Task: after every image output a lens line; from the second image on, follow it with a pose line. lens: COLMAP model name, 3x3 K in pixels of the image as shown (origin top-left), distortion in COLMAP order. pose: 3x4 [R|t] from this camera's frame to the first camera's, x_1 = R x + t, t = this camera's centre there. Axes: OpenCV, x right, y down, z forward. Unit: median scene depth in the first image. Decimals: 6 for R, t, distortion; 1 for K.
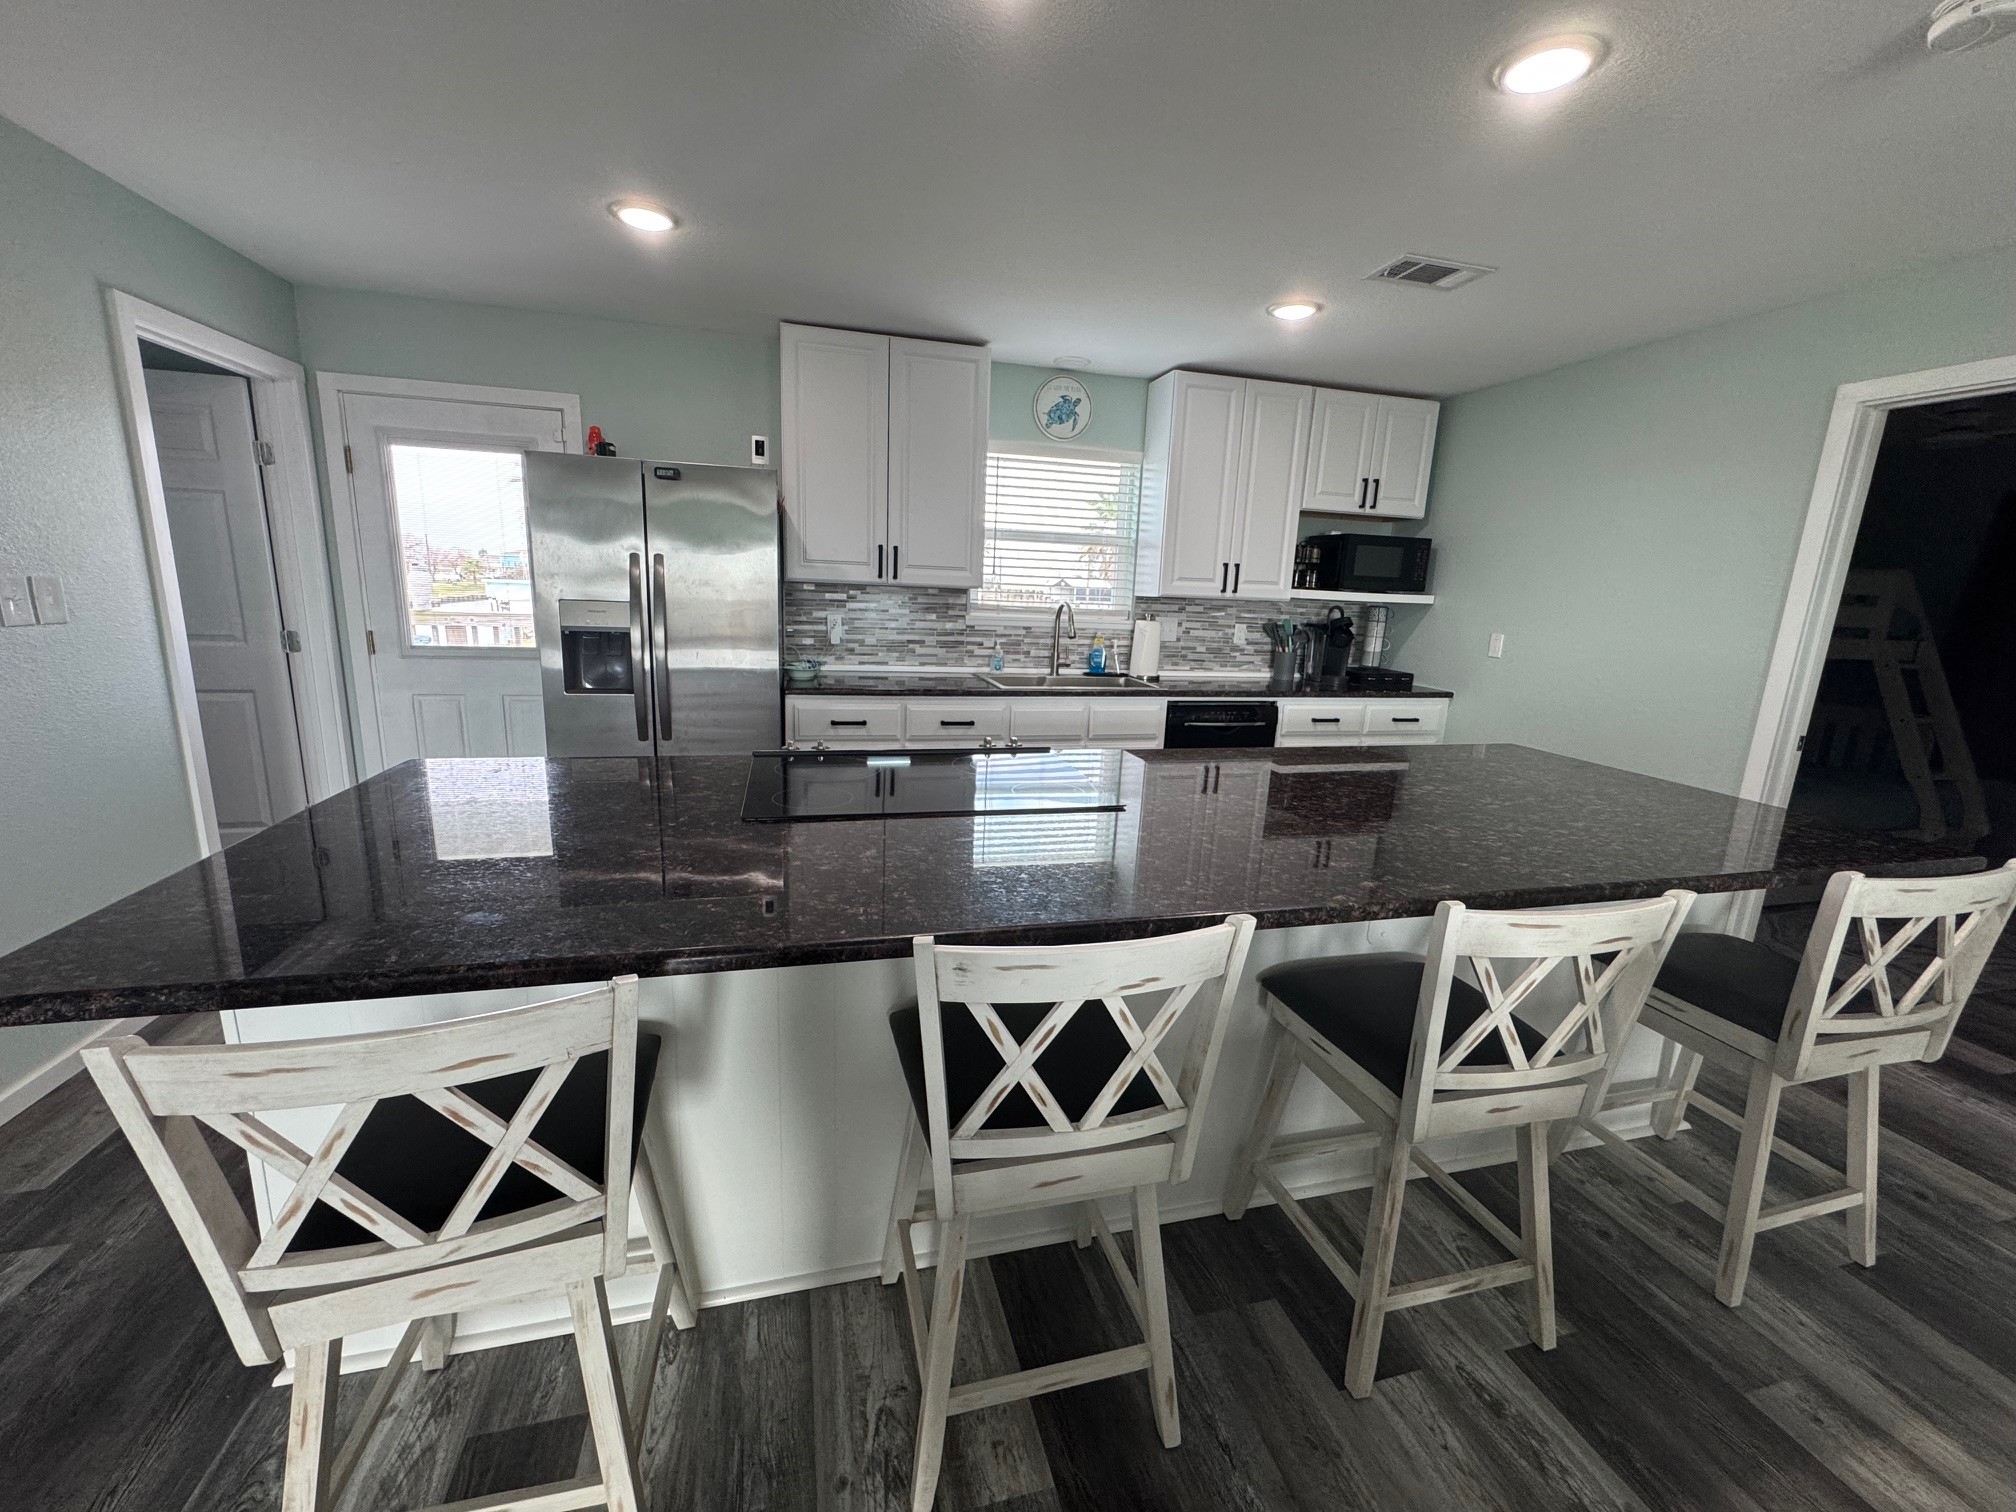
lens RADIAL K [[799.9, 0, 1006.6], [0, 799.9, 753.3], [0, 0, 1]] dist [-0.002544, 0.001017]
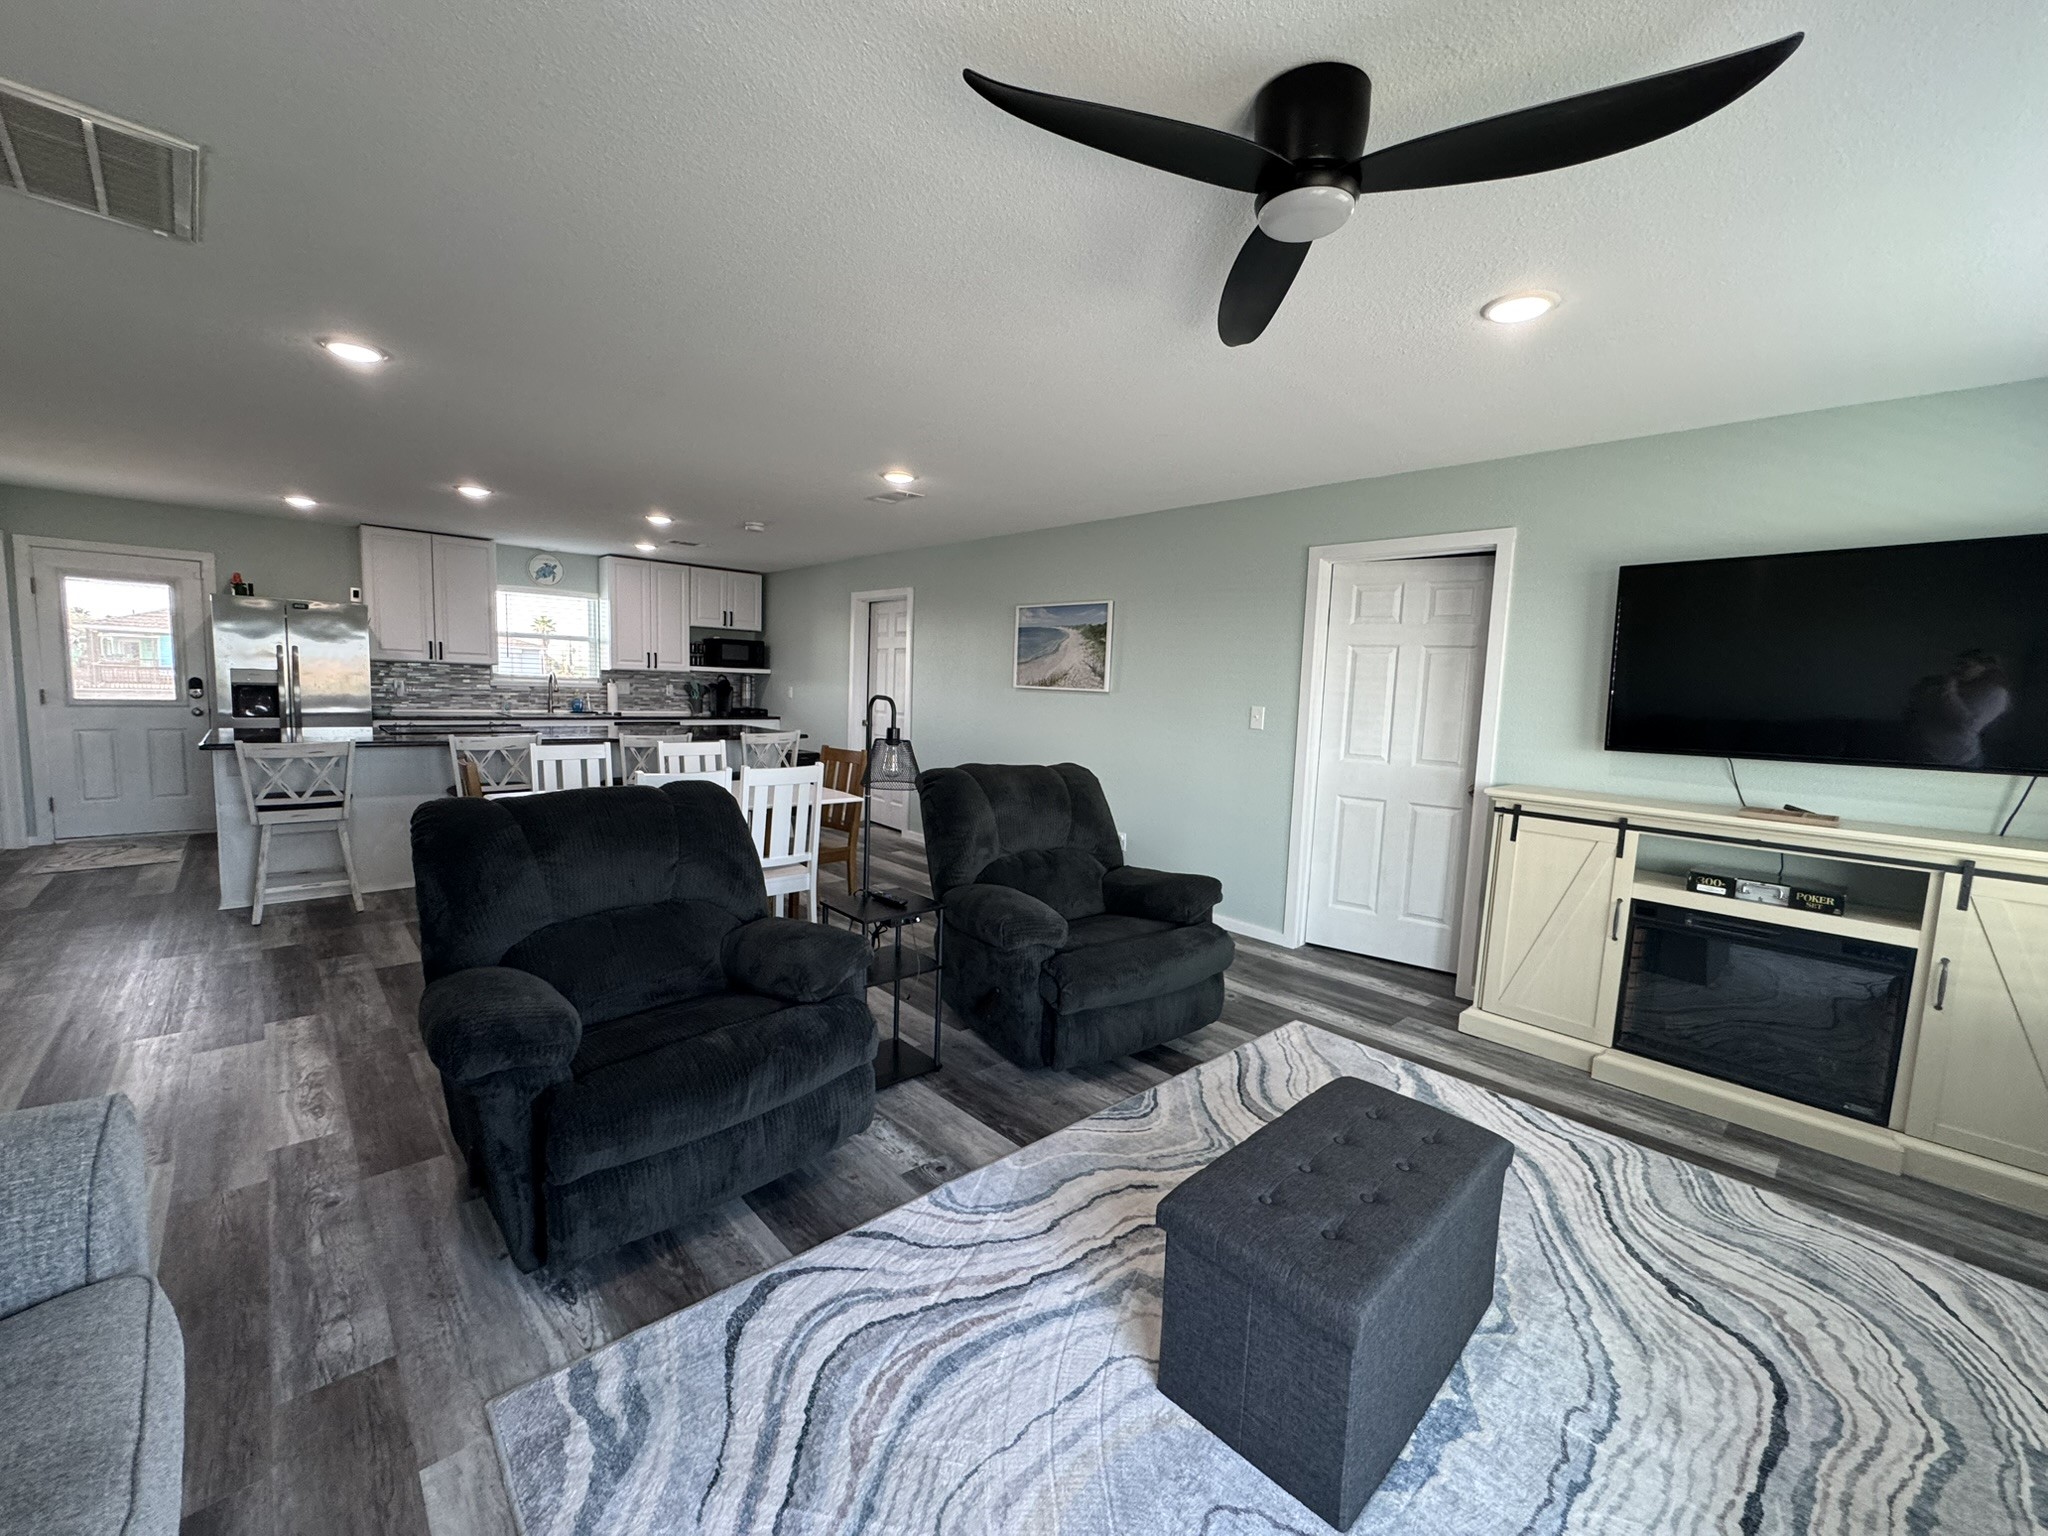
lens RADIAL K [[812.6, 0, 1022.6], [0, 812.6, 765.3], [0, 0, 1]] dist [-0.002544, 0.001017]
pose [[0.885027, -0.054488, 0.462340, 0.151637], [0.095968, 0.993150, -0.066661, 0.247618], [-0.455540, 0.103366, 0.884194, -1.107125]]
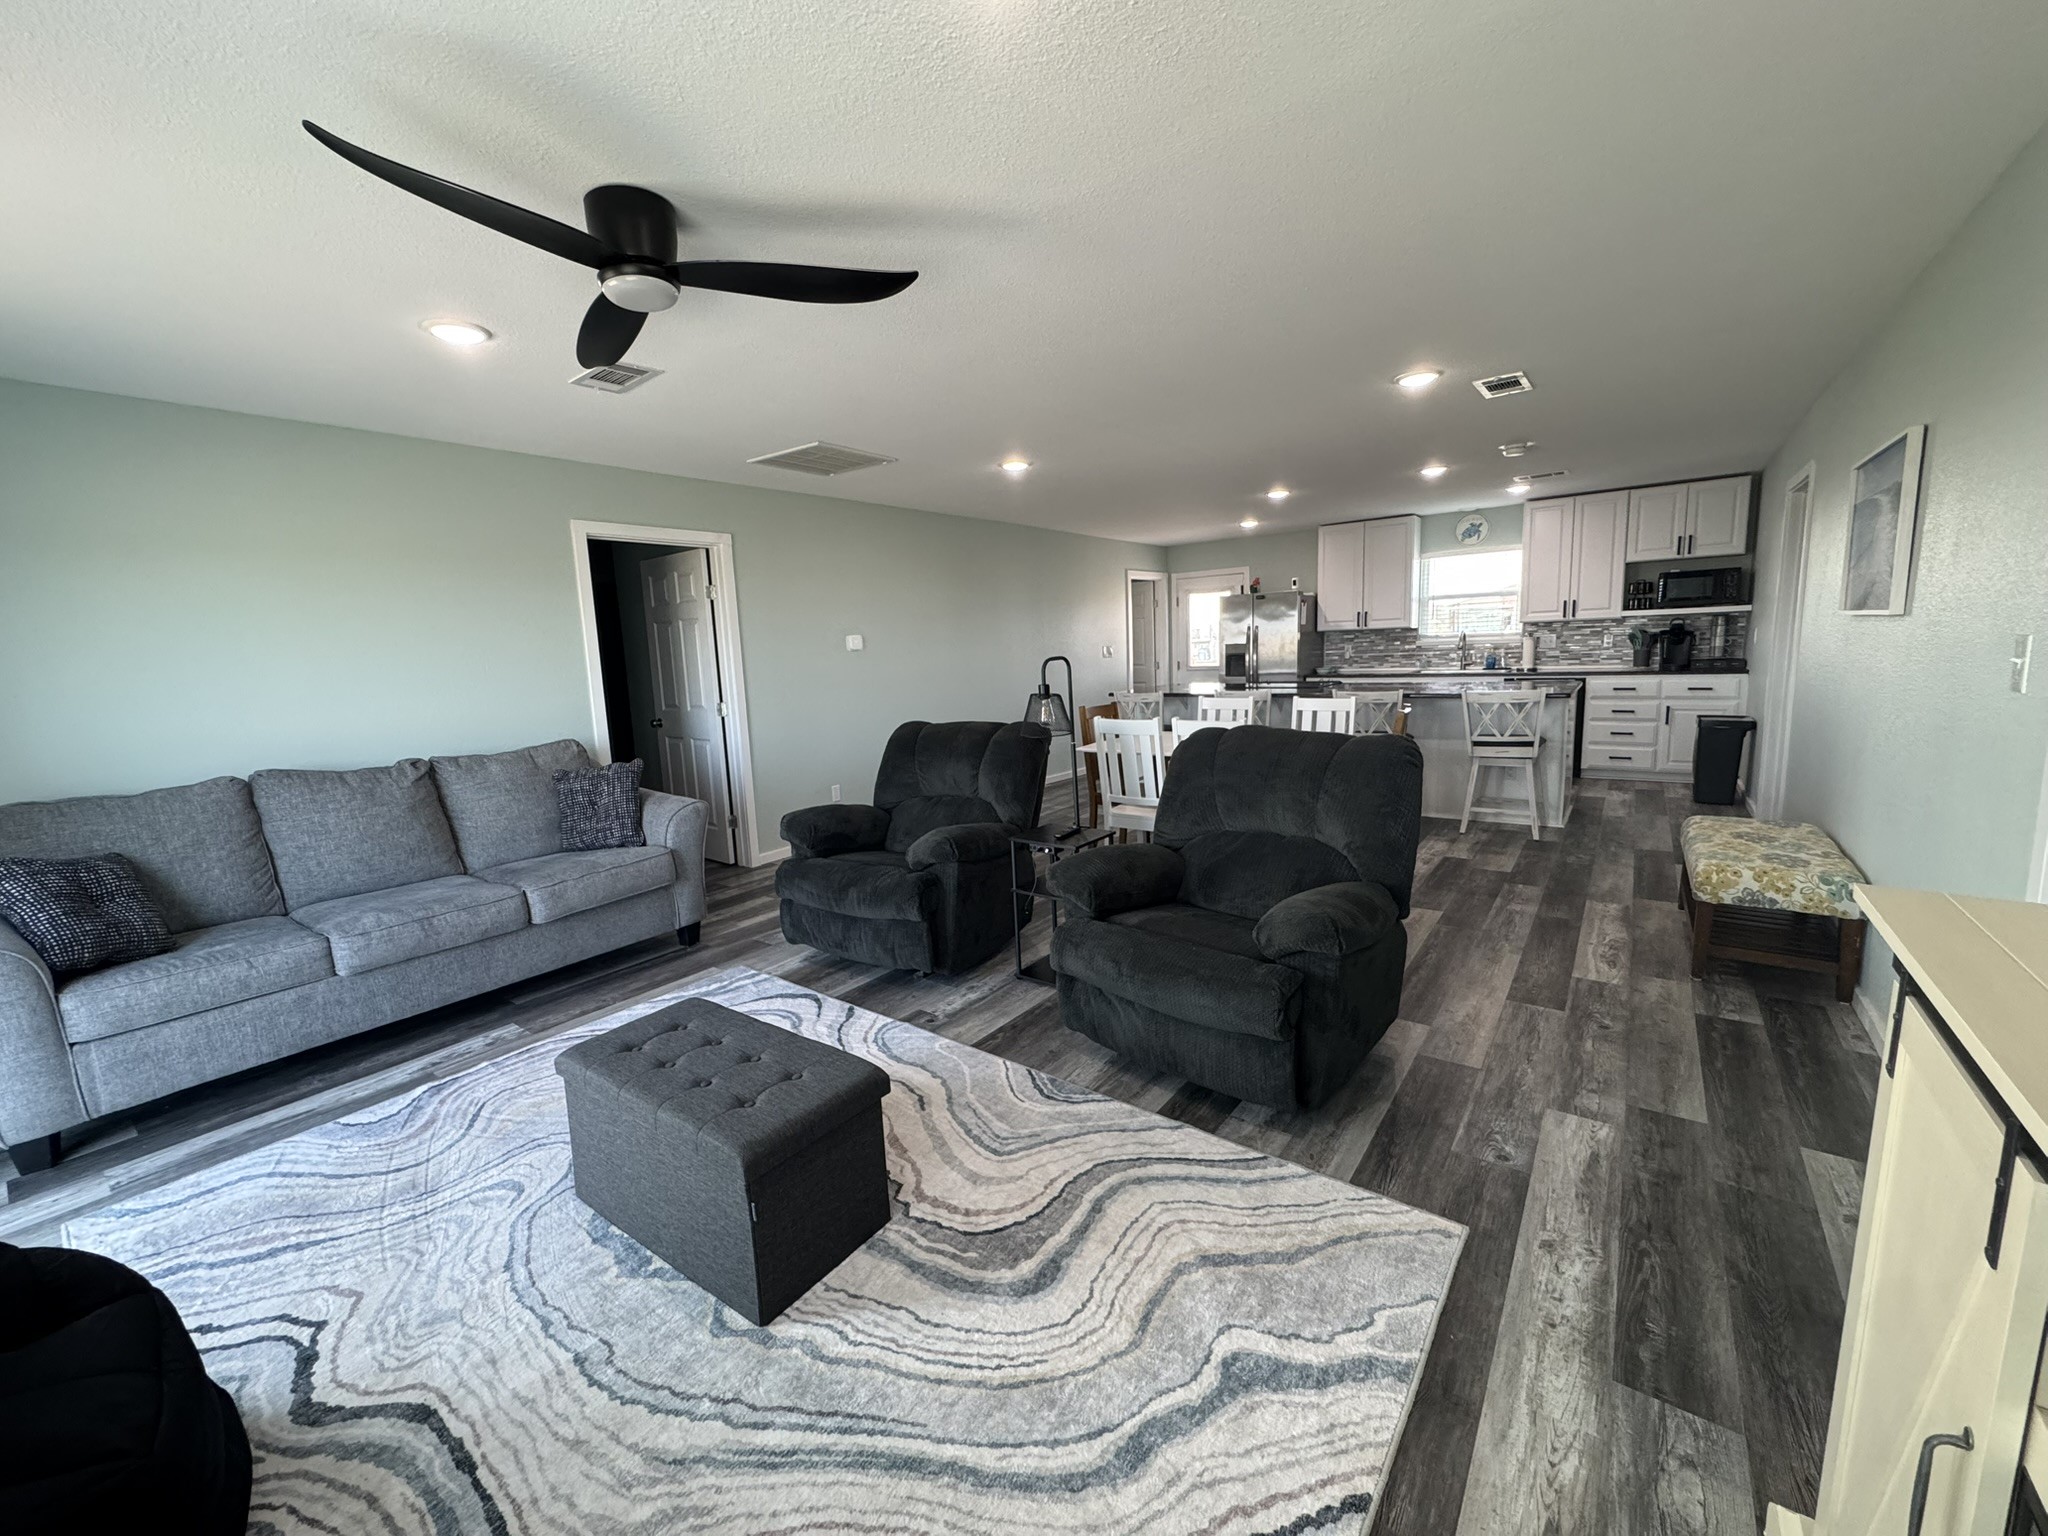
lens RADIAL K [[812.6, 0, 1022.6], [0, 812.6, 765.3], [0, 0, 1]] dist [-0.002544, 0.001017]
pose [[0.614552, 0.048844, -0.787363, 0.947124], [-0.096322, 0.995259, -0.013441, 0.252937], [0.782974, 0.084101, 0.616344, -0.967993]]
